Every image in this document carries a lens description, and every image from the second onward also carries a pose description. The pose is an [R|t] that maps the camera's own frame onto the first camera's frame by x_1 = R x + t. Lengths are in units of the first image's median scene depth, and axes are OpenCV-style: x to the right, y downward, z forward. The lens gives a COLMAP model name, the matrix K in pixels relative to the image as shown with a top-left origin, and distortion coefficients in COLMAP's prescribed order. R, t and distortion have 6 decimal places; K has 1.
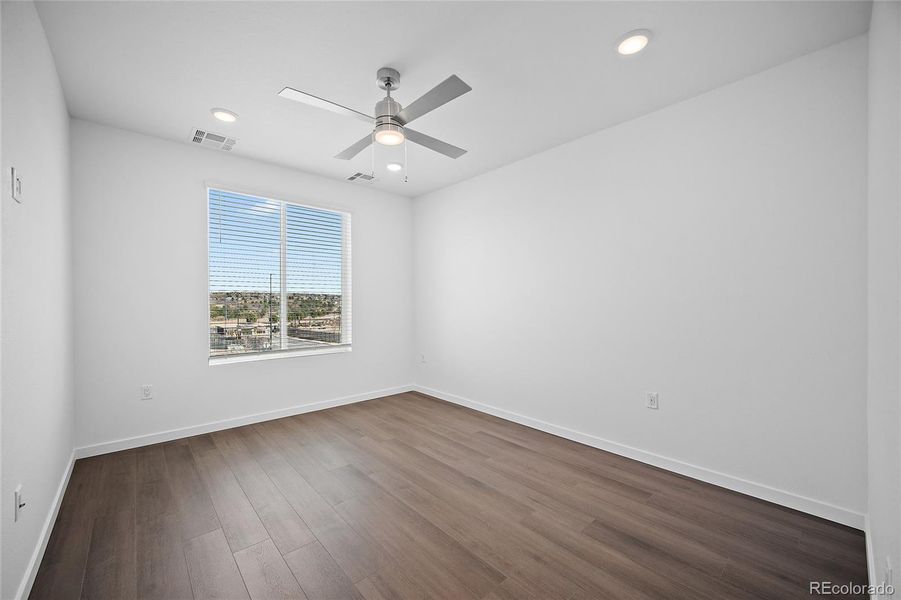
lens RADIAL K [[353.7, 0, 450.9], [0, 353.7, 294.5], [0, 0, 1]] dist [-0.001897, 0.000199]
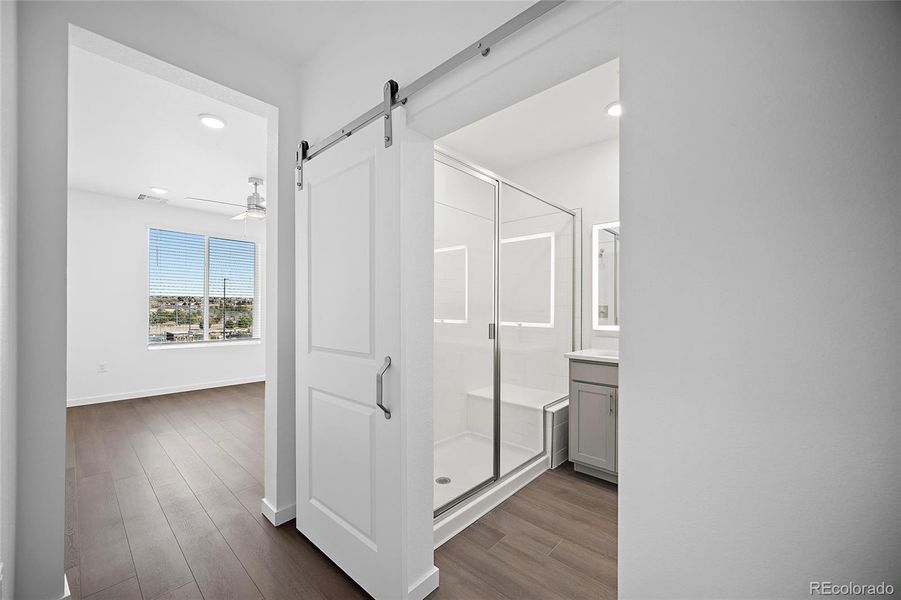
lens RADIAL K [[353.7, 0, 449.6], [0, 353.7, 303.8], [0, 0, 1]] dist [-0.001897, 0.000199]
pose [[0.995864, 0.013743, 0.089808, 0.327661], [-0.014147, 0.999892, 0.003859, -0.010213], [-0.089746, -0.005114, 0.995952, -0.438336]]
